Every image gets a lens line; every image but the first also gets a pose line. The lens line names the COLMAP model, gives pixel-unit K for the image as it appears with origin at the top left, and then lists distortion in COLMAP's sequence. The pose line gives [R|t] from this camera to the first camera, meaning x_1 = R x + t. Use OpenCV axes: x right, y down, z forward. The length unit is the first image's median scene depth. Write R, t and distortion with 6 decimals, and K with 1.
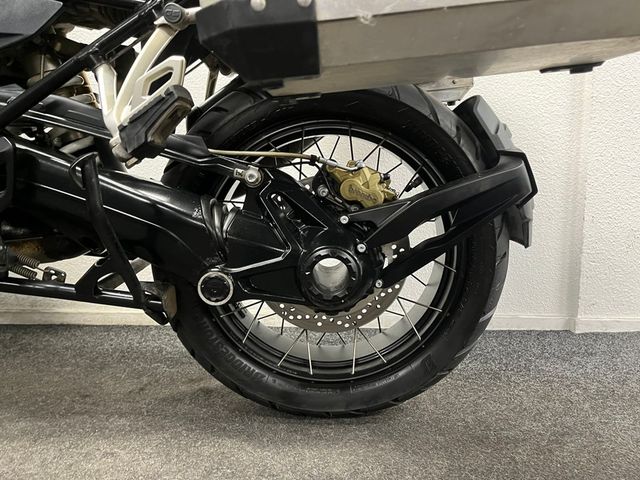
lens RADIAL K [[487.6, 0, 329.8], [0, 487.6, 241.4], [0, 0, 1]] dist [0.007518, -0.003702]
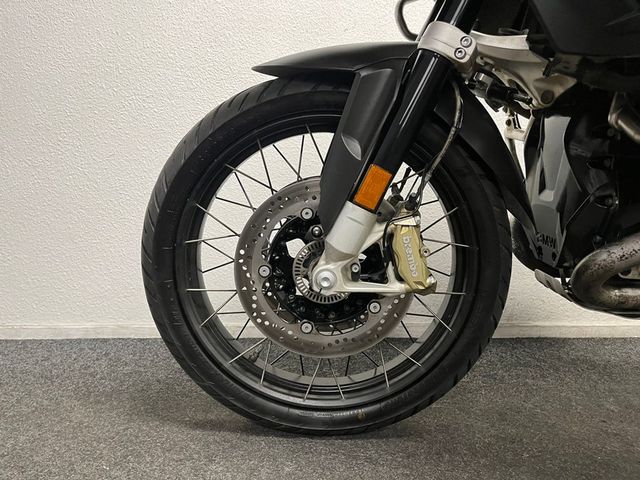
lens RADIAL K [[492.1, 0, 320.0], [0, 492.1, 240.0], [0, 0, 1]] dist [0.058282, -0.000298]
pose [[0.999846, -0.007494, 0.015886, -1.780830], [0.007281, 0.999883, 0.013441, -0.083152], [-0.015985, -0.013324, 0.999783, -0.017891]]
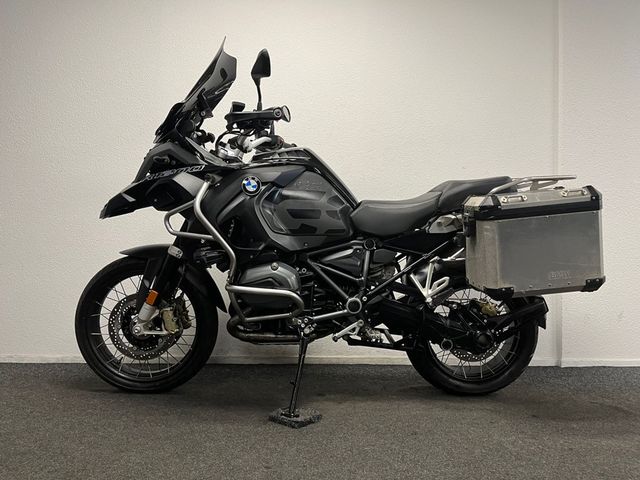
lens RADIAL K [[474.1, 0, 326.2], [0, 474.1, 239.5], [0, 0, 1]] dist [0.017812, -0.002803]
pose [[0.999313, 0.004087, 0.036826, -0.893446], [0.000279, 0.993039, -0.117784, -0.168470], [-0.037051, 0.117713, 0.992356, -1.609141]]
